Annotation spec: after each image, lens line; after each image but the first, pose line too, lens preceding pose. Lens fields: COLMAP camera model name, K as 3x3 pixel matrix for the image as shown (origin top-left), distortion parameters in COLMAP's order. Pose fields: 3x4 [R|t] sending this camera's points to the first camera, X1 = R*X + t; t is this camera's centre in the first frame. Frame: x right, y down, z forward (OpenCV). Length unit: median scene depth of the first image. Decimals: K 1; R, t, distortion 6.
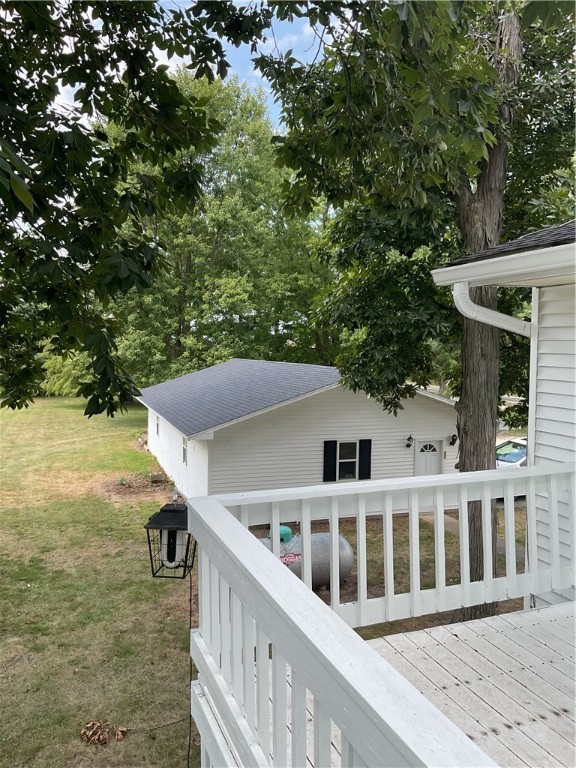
lens RADIAL K [[623.3, 0, 285.9], [0, 623.3, 381.8], [0, 0, 1]] dist [0.066012, -0.137805]
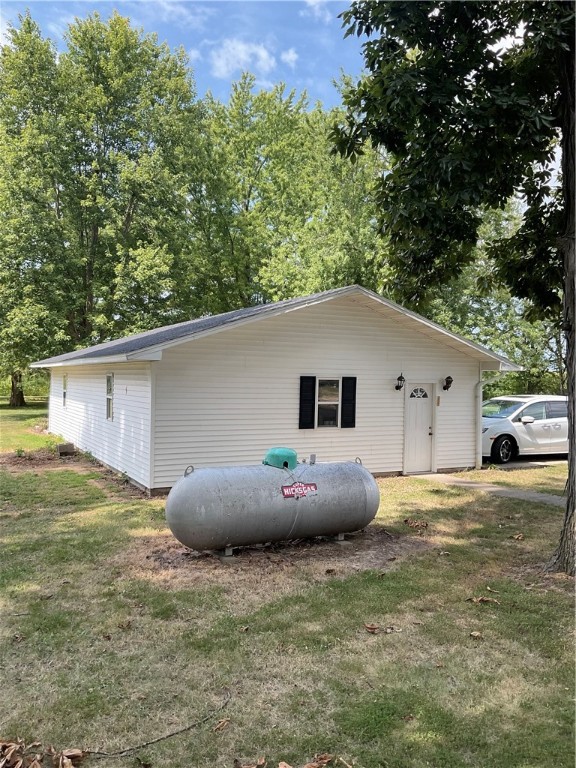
lens RADIAL K [[623.3, 0, 285.9], [0, 623.3, 381.8], [0, 0, 1]] dist [0.066012, -0.137805]
pose [[0.986758, 0.005710, 0.162101, -0.081788], [0.002252, 0.998801, -0.048895, 0.137888], [-0.162186, 0.048613, 0.985562, 0.230370]]
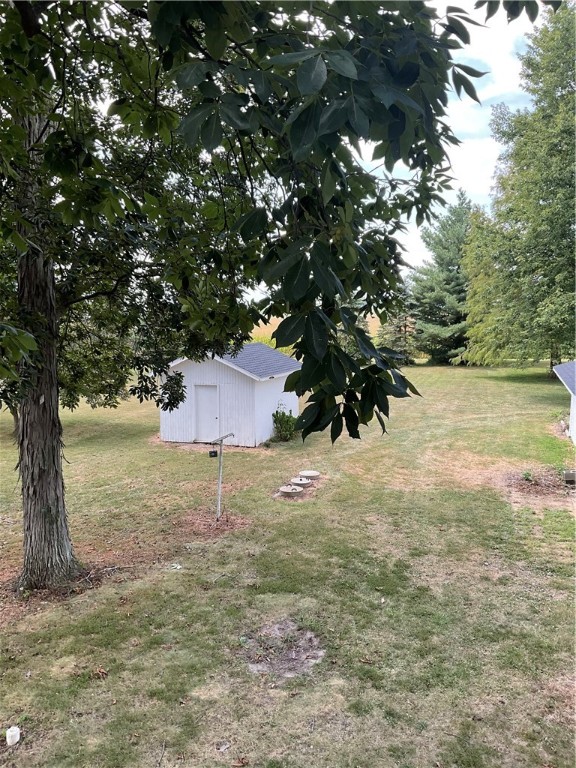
lens RADIAL K [[623.3, 0, 285.9], [0, 623.3, 381.8], [0, 0, 1]] dist [0.066012, -0.137805]
pose [[0.784382, 0.050529, -0.618216, -0.010893], [-0.019866, 0.998212, 0.056382, -0.003983], [0.619960, -0.031943, 0.783983, 0.209123]]
